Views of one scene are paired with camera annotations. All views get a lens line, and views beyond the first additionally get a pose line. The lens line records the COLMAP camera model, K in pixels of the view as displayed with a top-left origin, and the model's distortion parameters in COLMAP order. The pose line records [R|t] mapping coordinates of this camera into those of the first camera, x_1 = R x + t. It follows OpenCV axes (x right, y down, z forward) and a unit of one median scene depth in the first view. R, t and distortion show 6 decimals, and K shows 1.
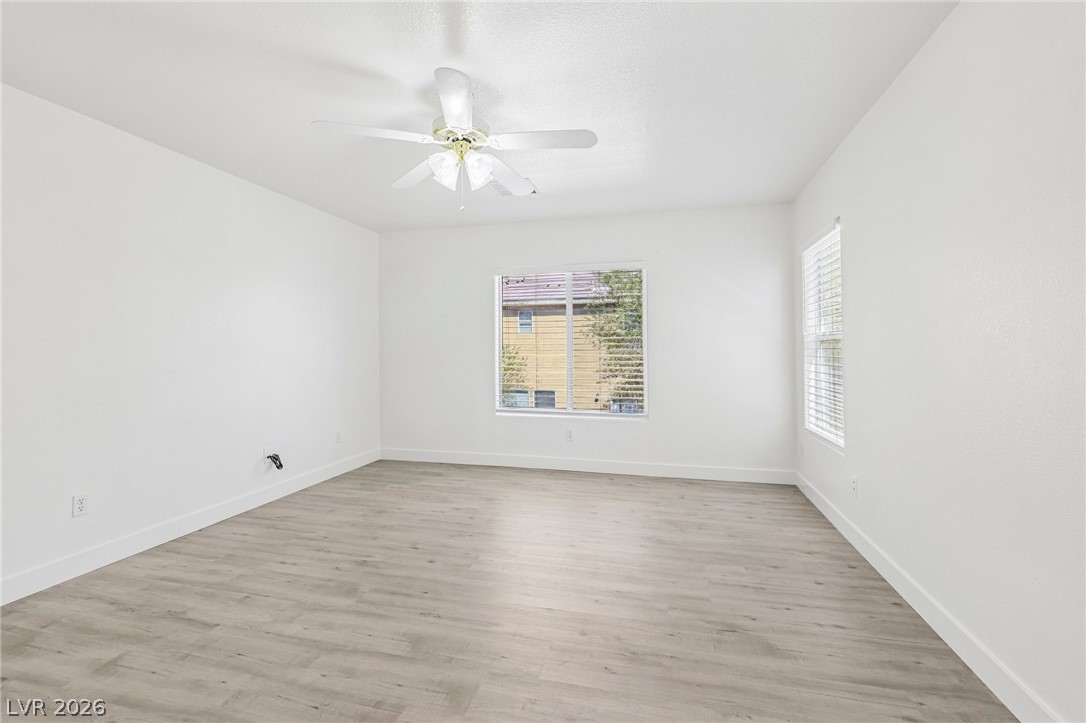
lens RADIAL K [[474.4, 0, 544.5], [0, 474.4, 355.3], [0, 0, 1]] dist [0.002352, 0.000098]
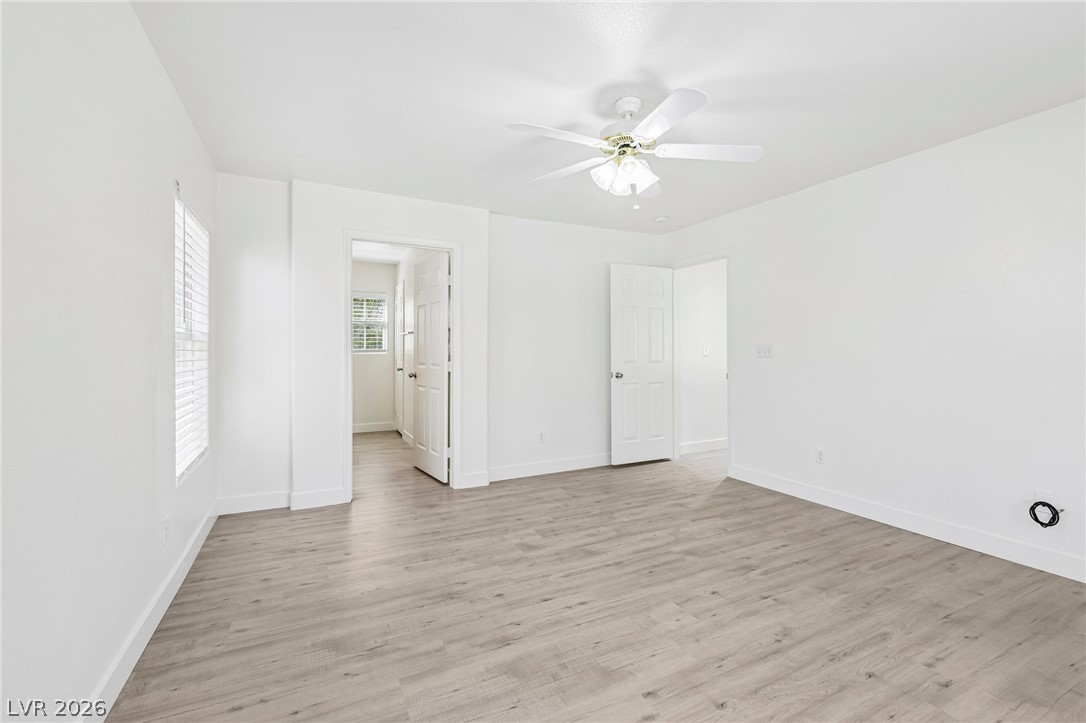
lens RADIAL K [[474.4, 0, 544.5], [0, 474.4, 355.3], [0, 0, 1]] dist [0.002352, 0.000098]
pose [[-0.754945, 0.014765, -0.655622, 0.565985], [-0.001619, 0.999702, 0.024378, -0.021606], [0.655786, 0.019465, -0.754696, 1.457564]]
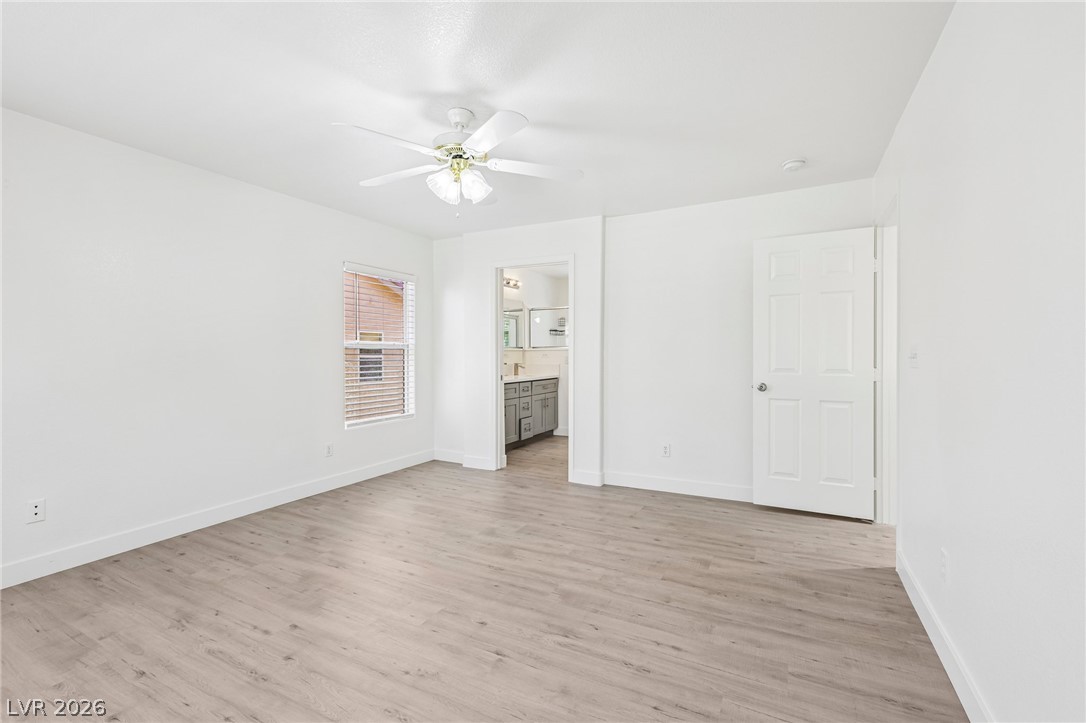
lens RADIAL K [[468.6, 0, 543.0], [0, 468.6, 361.5], [0, 0, 1]] dist [0.001698, 0.000290]
pose [[-0.972353, 0.006545, 0.233425, -0.526297], [0.013179, 0.999552, 0.026871, -0.021137], [-0.233145, 0.029205, -0.972003, 1.738429]]
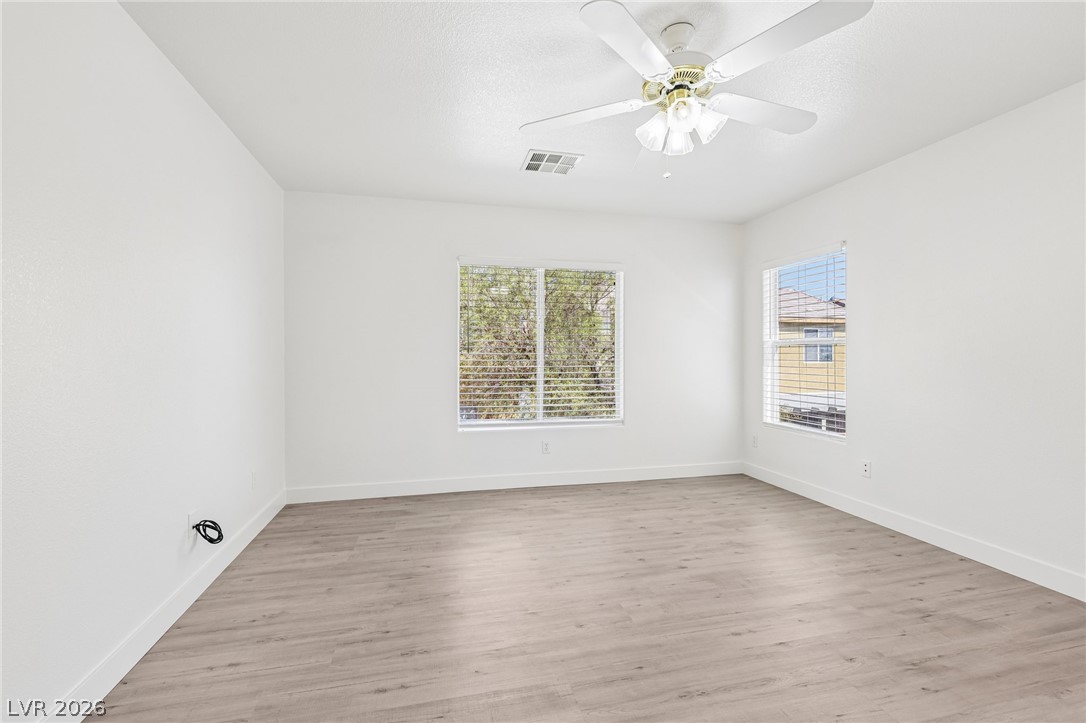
lens RADIAL K [[474.4, 0, 544.5], [0, 474.4, 355.3], [0, 0, 1]] dist [0.002352, 0.000098]
pose [[0.882824, 0.001874, 0.469700, -0.659766], [0.002750, 0.999954, -0.009159, 0.000950], [-0.469695, 0.009378, 0.882779, 0.343857]]
